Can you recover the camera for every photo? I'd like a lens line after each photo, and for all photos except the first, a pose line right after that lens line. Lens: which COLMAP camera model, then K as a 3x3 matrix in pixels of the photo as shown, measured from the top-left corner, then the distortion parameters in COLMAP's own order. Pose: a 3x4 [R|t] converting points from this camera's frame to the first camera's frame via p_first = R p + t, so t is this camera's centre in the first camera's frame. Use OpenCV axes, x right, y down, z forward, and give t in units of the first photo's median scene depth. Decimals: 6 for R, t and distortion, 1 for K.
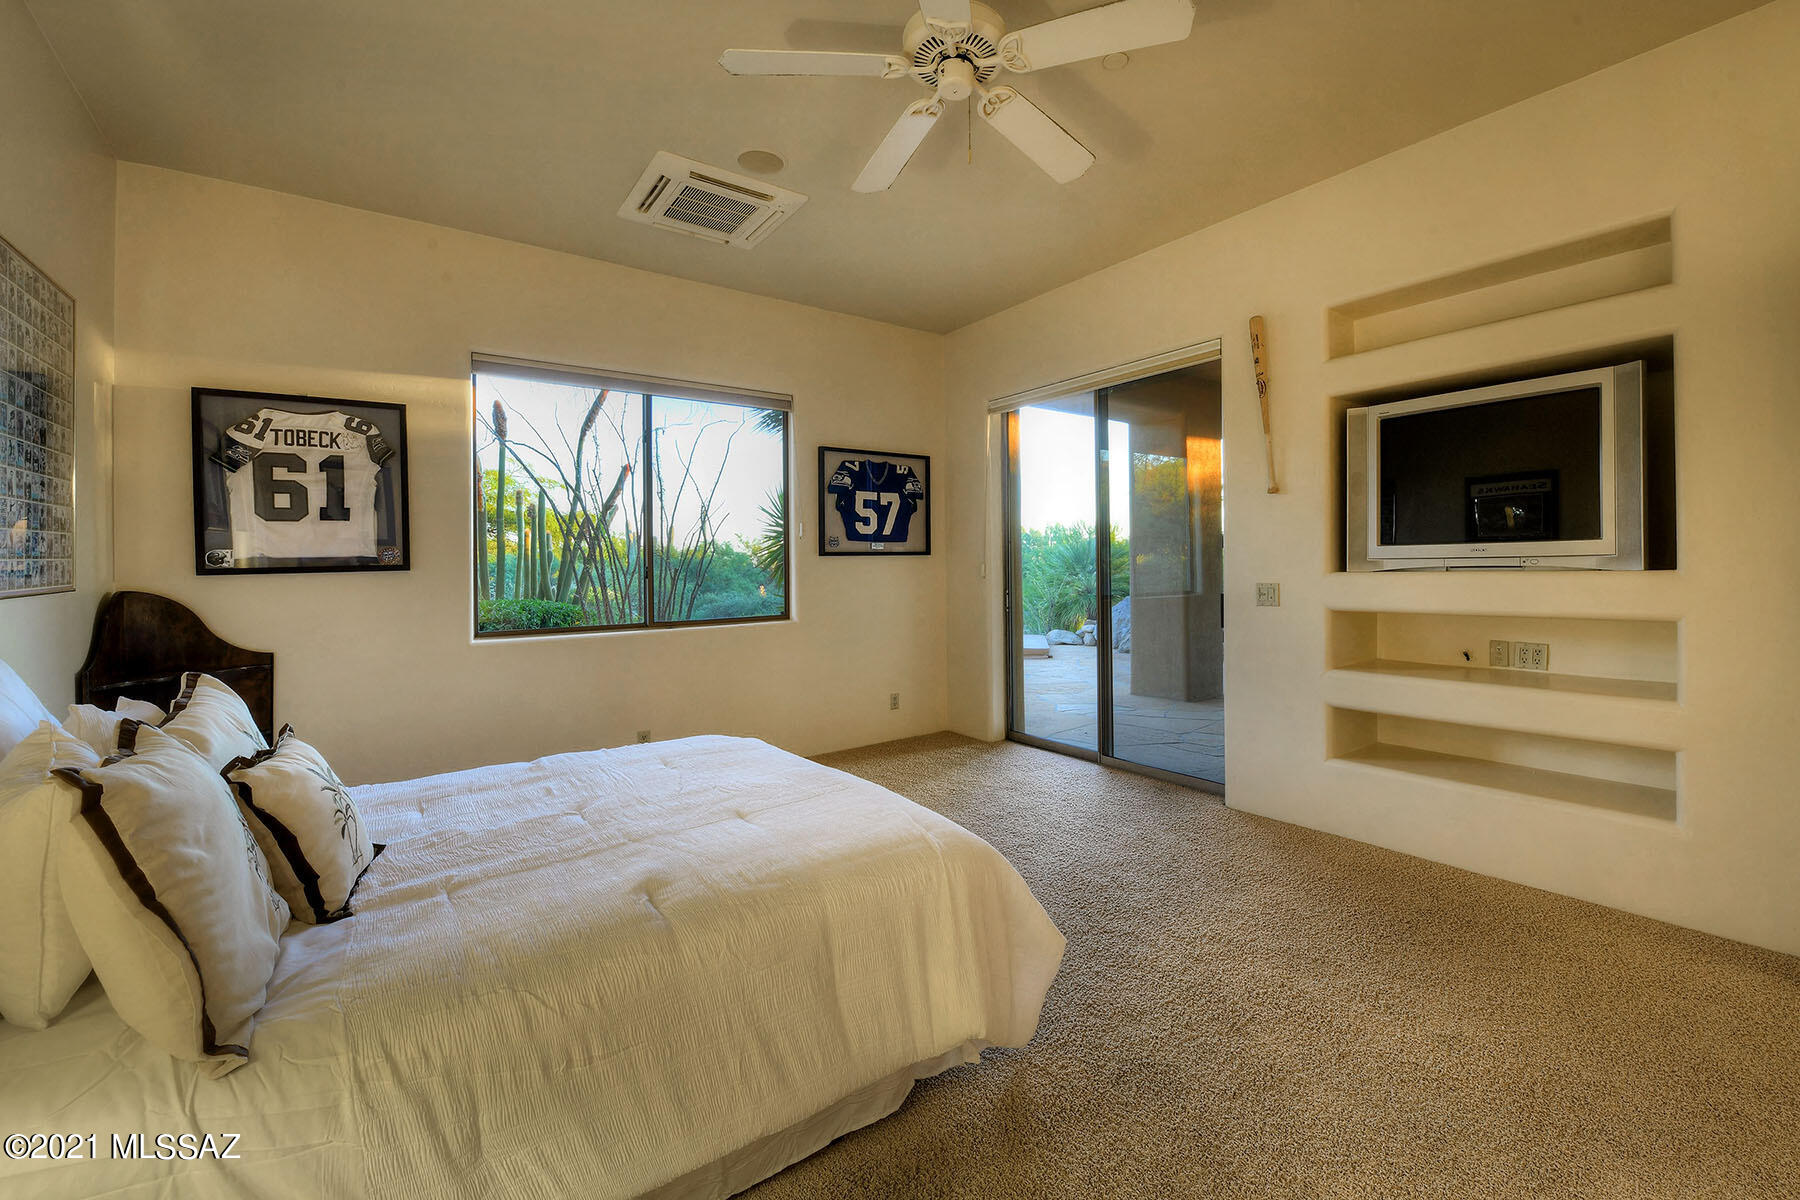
lens RADIAL K [[744.1, 0, 921.8], [0, 744.1, 592.9], [0, 0, 1]] dist [0.001518, -0.007056]
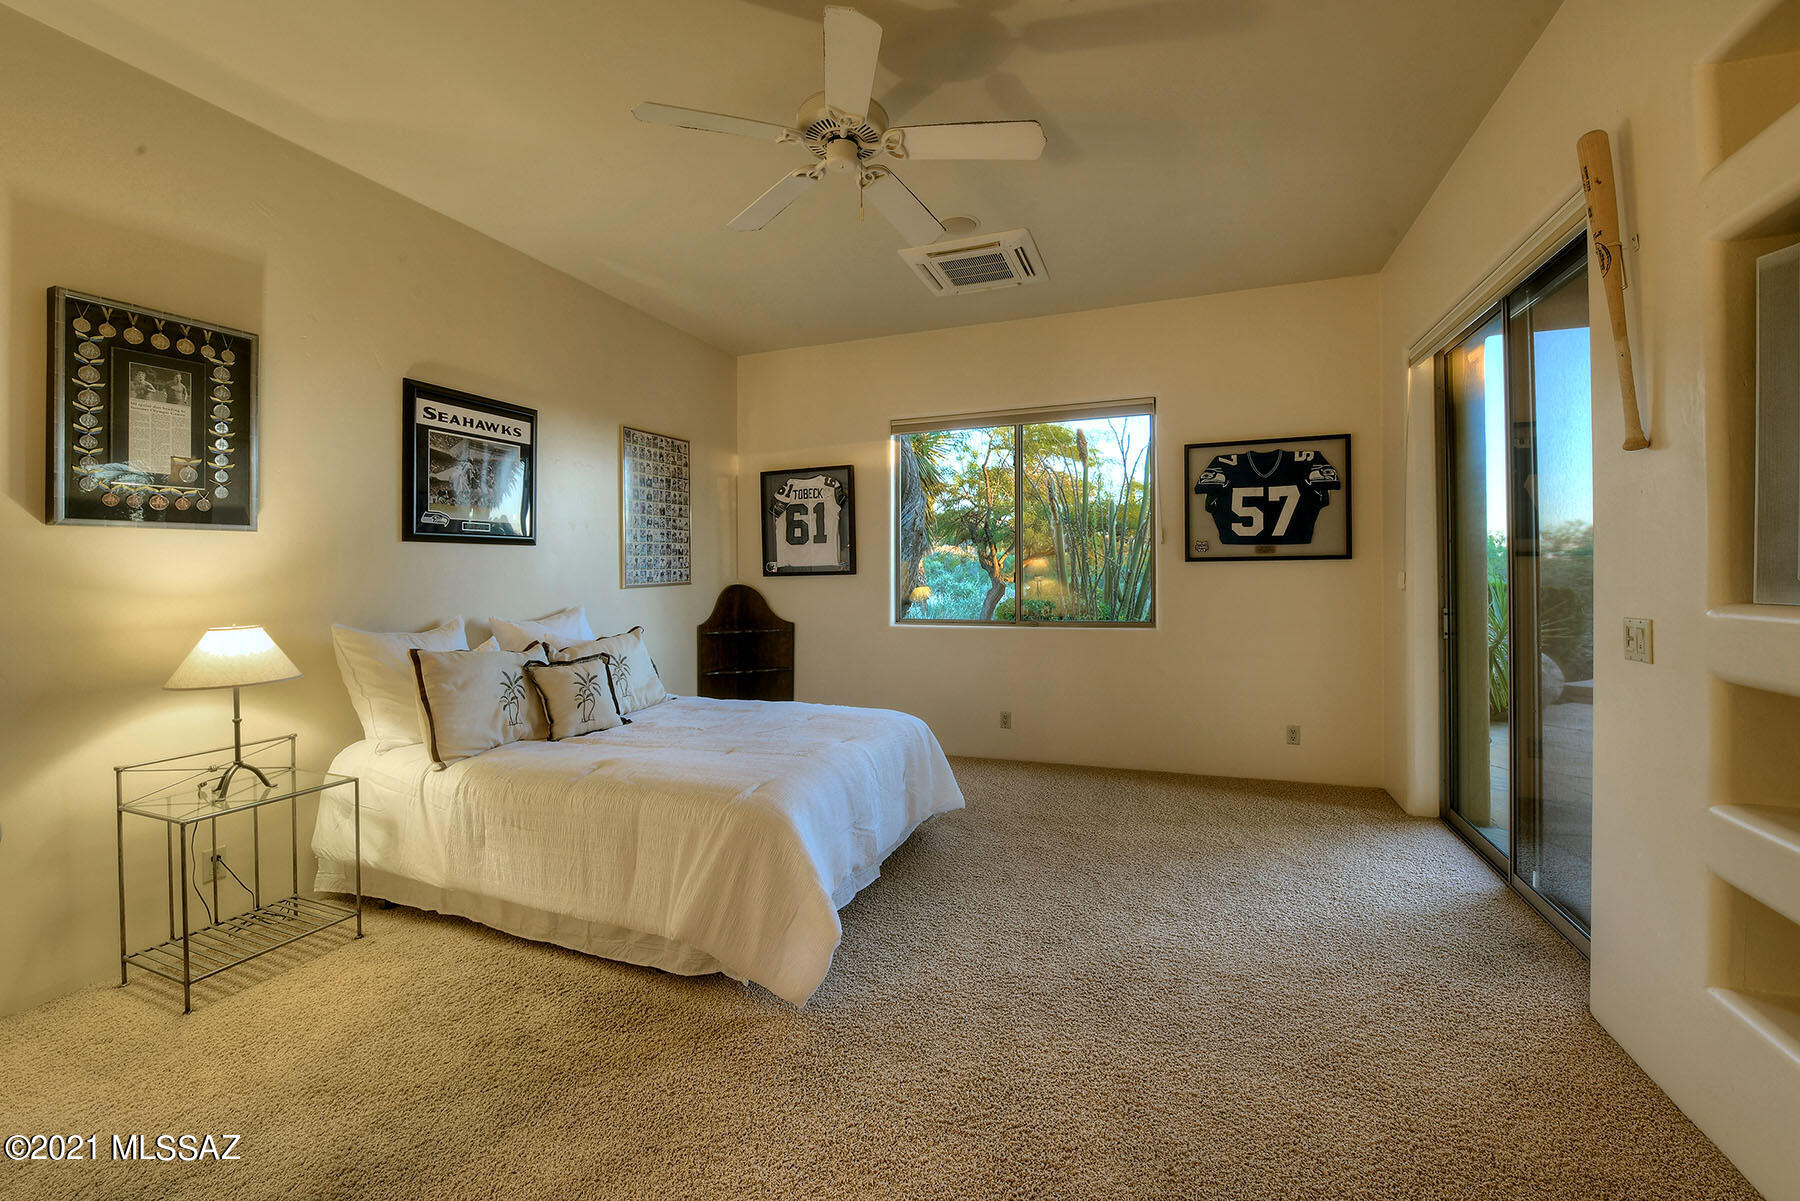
lens RADIAL K [[744.1, 0, 921.8], [0, 744.1, 593.4], [0, 0, 1]] dist [0.001518, -0.007056]
pose [[0.542423, 0.034405, -0.839401, 0.572289], [-0.029229, 0.999329, 0.022072, -0.025345], [0.839597, 0.012563, 0.543065, 0.258596]]
